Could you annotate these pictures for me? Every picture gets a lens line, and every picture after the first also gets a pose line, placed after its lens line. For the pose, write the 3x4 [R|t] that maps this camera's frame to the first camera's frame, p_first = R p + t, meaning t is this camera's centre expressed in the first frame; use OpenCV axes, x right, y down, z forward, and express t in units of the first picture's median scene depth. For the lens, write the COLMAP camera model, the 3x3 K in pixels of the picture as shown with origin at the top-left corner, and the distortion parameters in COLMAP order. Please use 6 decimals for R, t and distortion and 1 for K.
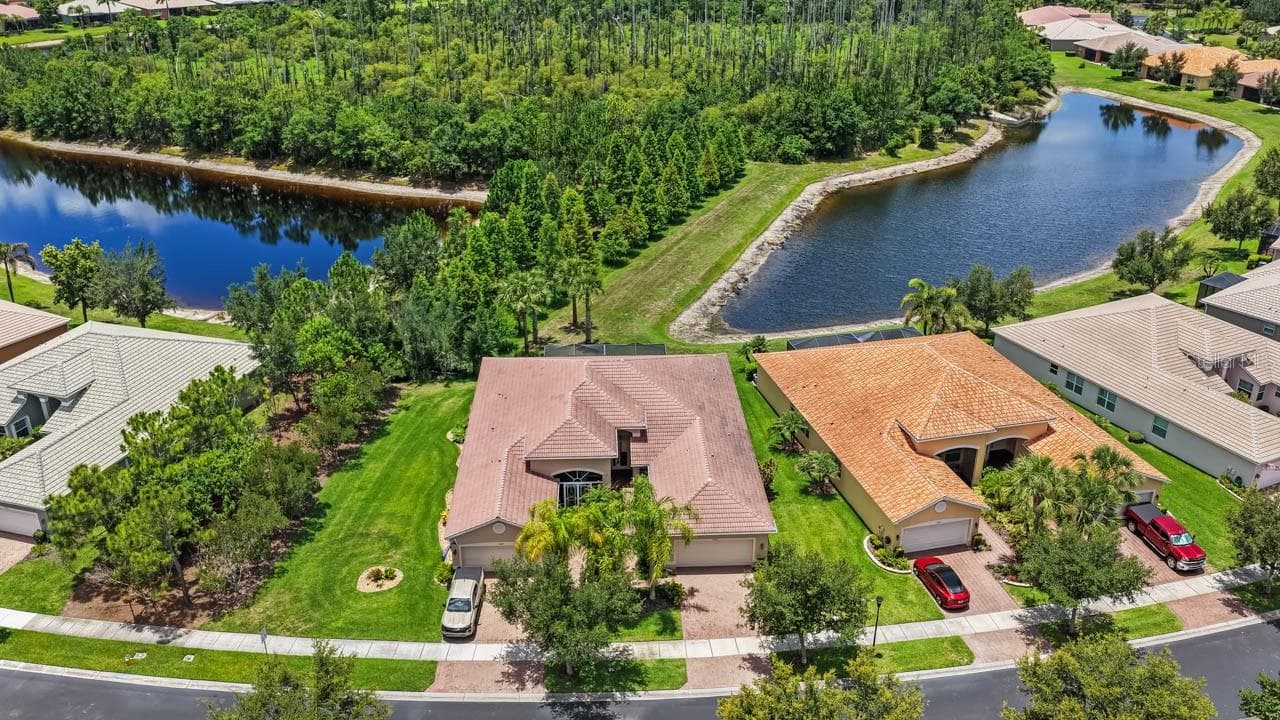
lens RADIAL K [[1049.7, 0, 640.0], [0, 1049.7, 360.0], [0, 0, 1]] dist [-0.008056, -0.001026]
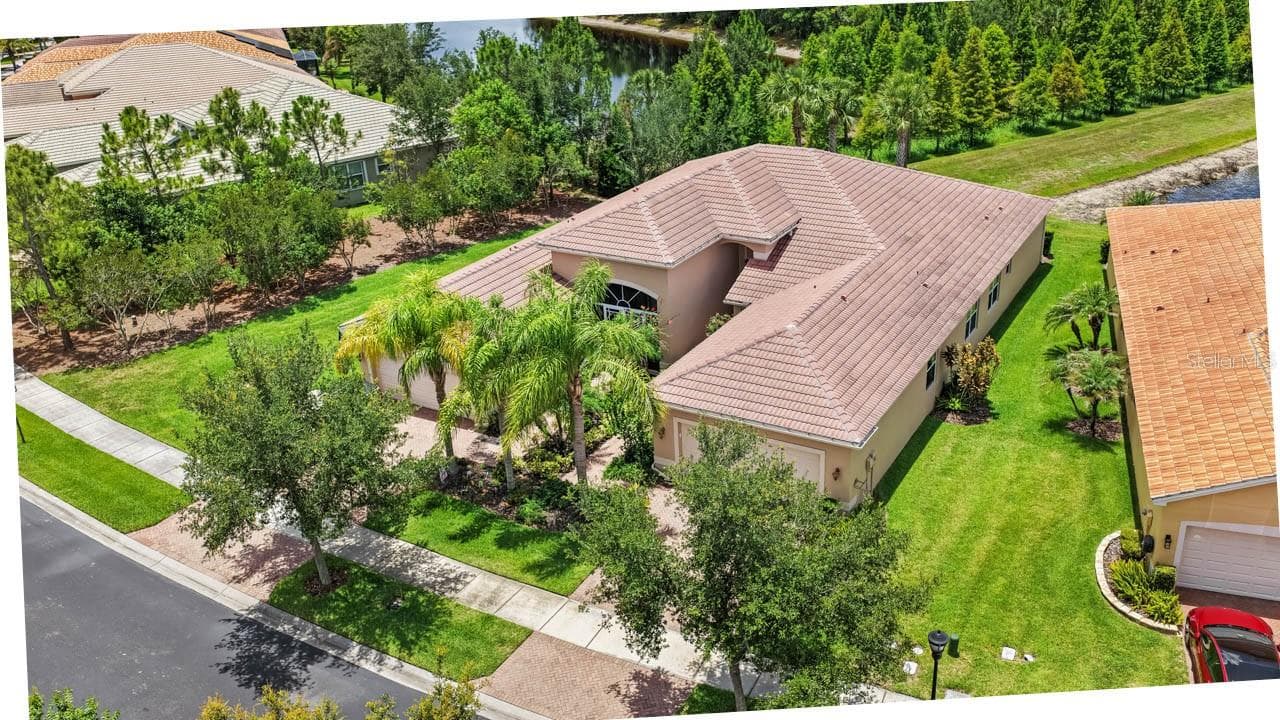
lens RADIAL K [[1049.7, 0, 640.0], [0, 1049.7, 360.0], [0, 0, 1]] dist [-0.008056, -0.001026]
pose [[0.850150, 0.199370, -0.487336, 0.238751], [-0.184659, 0.979651, 0.078643, 0.098408], [0.493098, 0.023133, 0.869666, 0.504293]]
